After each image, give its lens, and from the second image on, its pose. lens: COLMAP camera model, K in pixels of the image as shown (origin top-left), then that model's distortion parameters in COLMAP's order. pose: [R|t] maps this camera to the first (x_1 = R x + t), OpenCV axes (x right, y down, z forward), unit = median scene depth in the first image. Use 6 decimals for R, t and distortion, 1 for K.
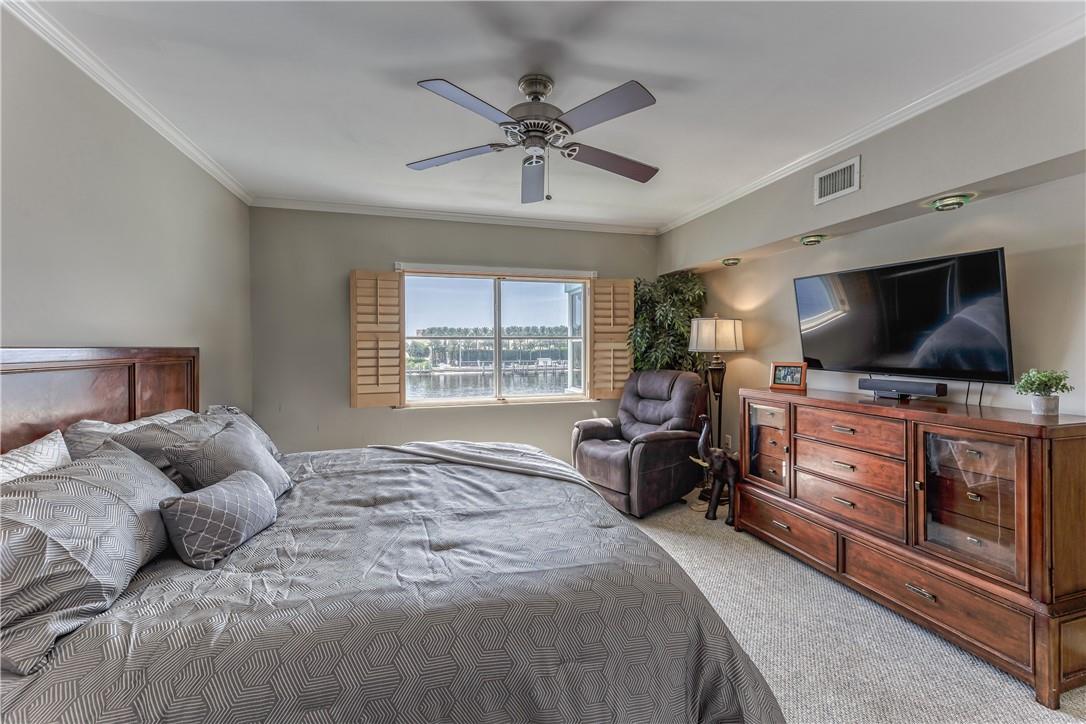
lens RADIAL K [[445.6, 0, 536.3], [0, 445.6, 351.4], [0, 0, 1]] dist [0.002422, 0.000083]
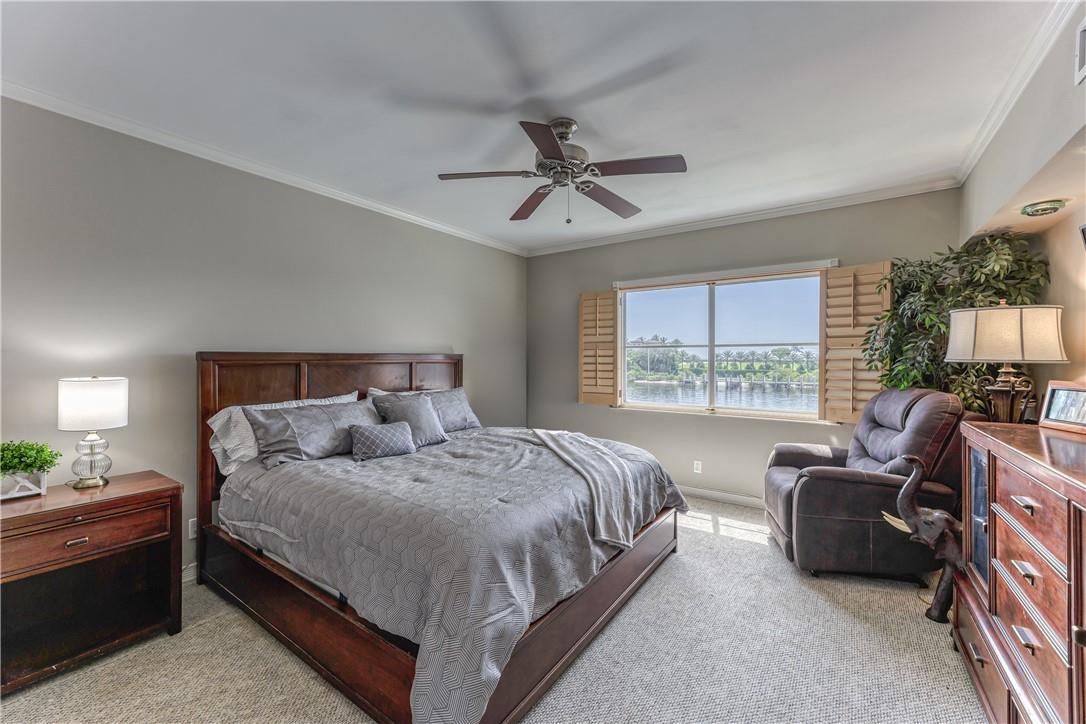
lens RADIAL K [[436.9, 0, 544.1], [0, 436.9, 359.7], [0, 0, 1]] dist [0.003695, 0.000216]
pose [[0.634437, 0.008118, -0.772932, 0.465475], [-0.011603, 0.999932, 0.000979, 0.003710], [0.772888, 0.008347, 0.634488, 0.136468]]
